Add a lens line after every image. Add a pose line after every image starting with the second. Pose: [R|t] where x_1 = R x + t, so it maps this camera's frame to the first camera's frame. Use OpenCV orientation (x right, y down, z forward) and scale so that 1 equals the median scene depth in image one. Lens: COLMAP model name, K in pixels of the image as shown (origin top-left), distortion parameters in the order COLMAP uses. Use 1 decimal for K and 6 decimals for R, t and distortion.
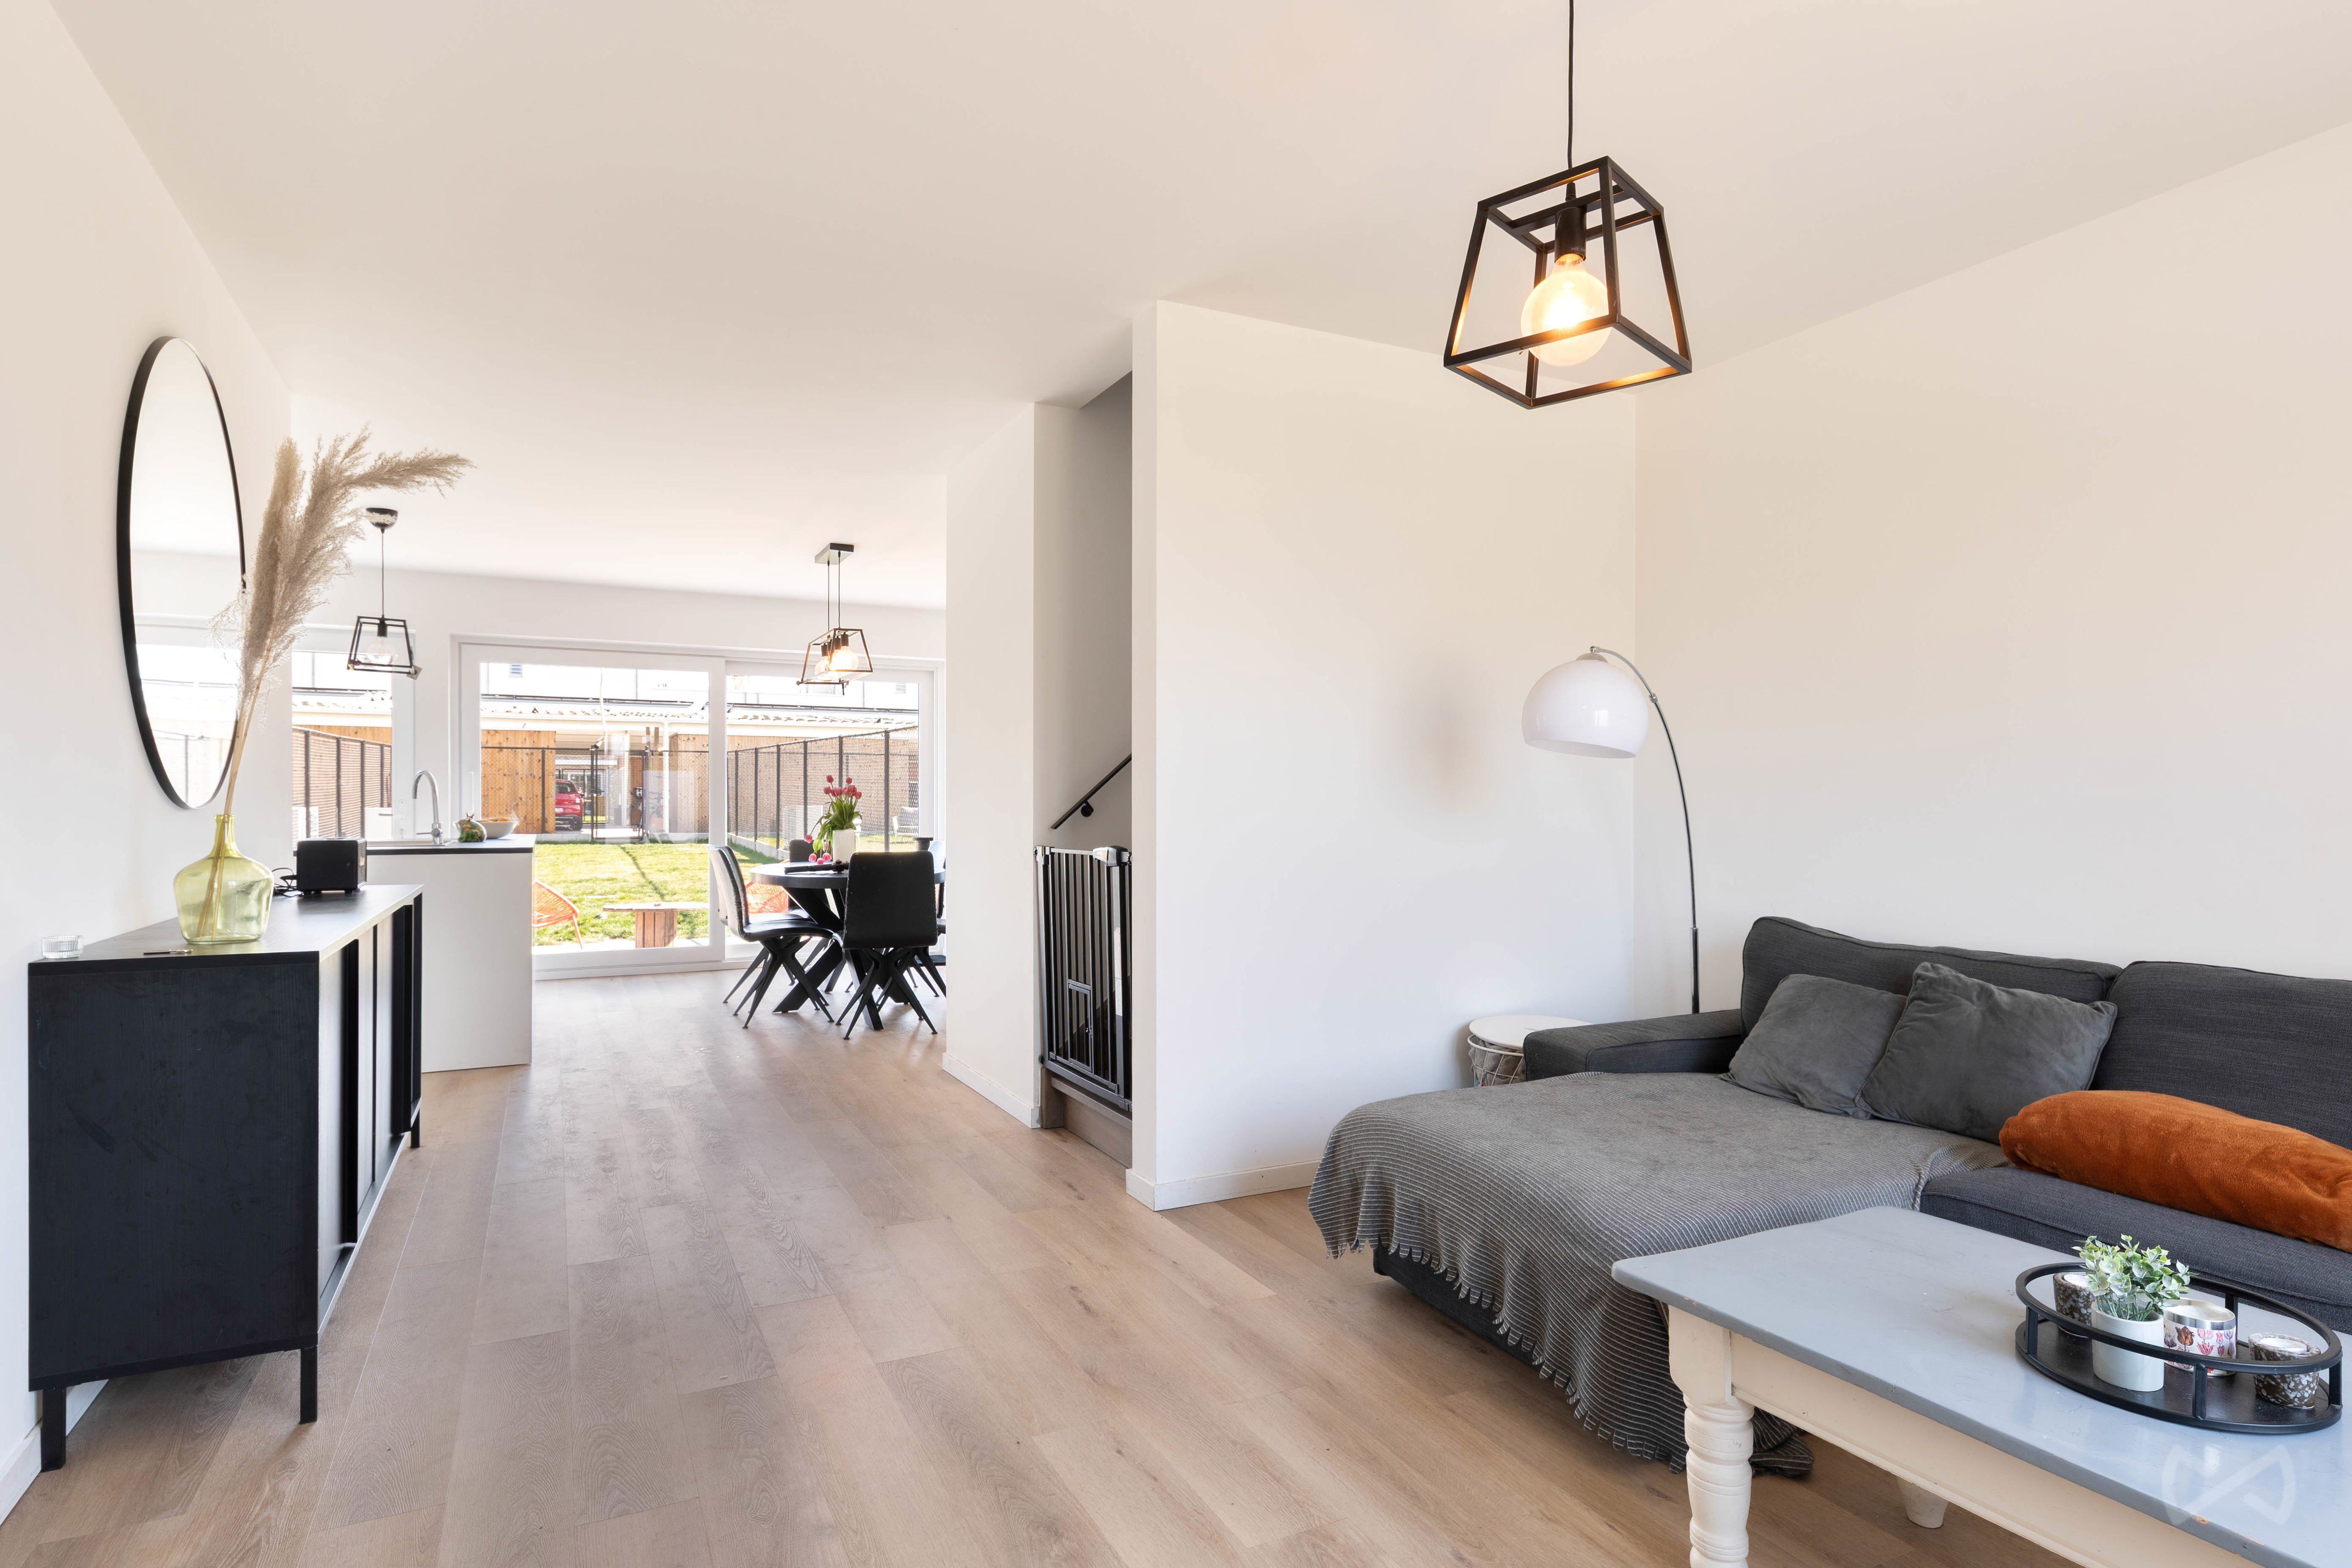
lens RADIAL K [[1255.7, 0, 1183.1], [0, 1255.7, 799.9], [0, 0, 1]] dist [0.002665, -0.000481]
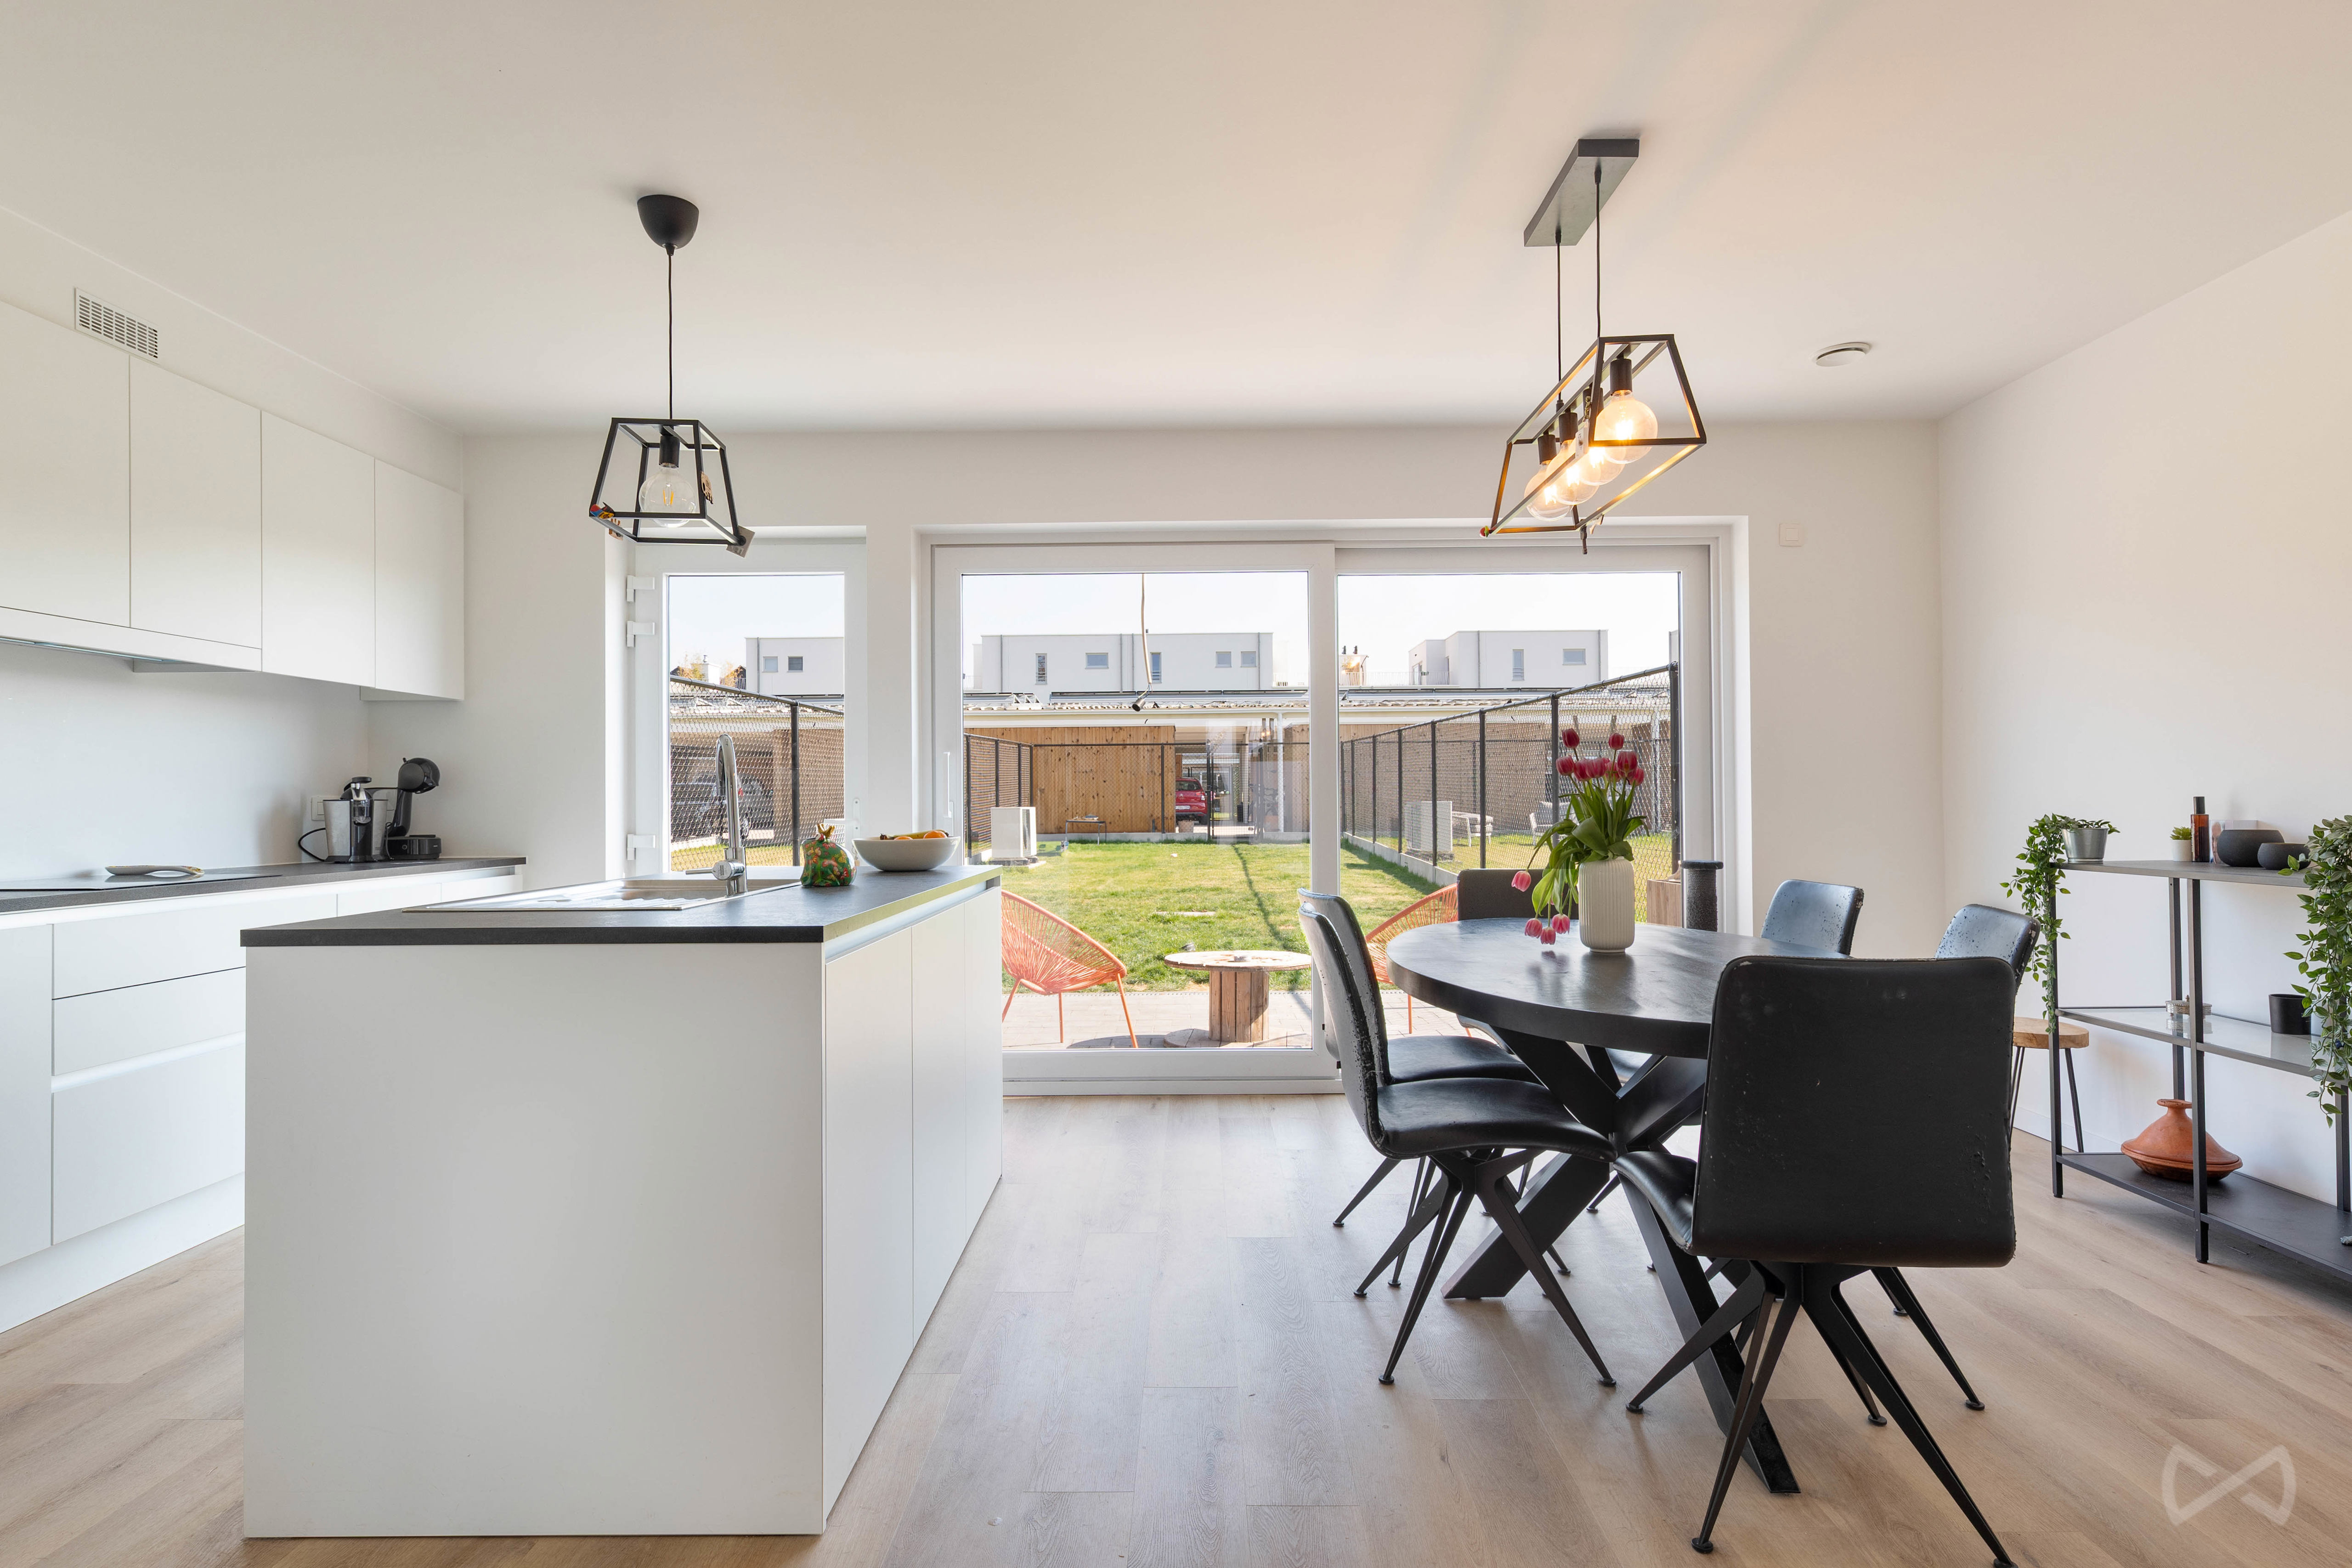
lens RADIAL K [[1255.7, 0, 1183.1], [0, 1255.7, 799.9], [0, 0, 1]] dist [0.002665, -0.000481]
pose [[0.889011, -0.007624, -0.457823, -0.150402], [0.009533, 0.999953, 0.001858, 0.000985], [0.457787, -0.006016, 0.889042, 0.418541]]
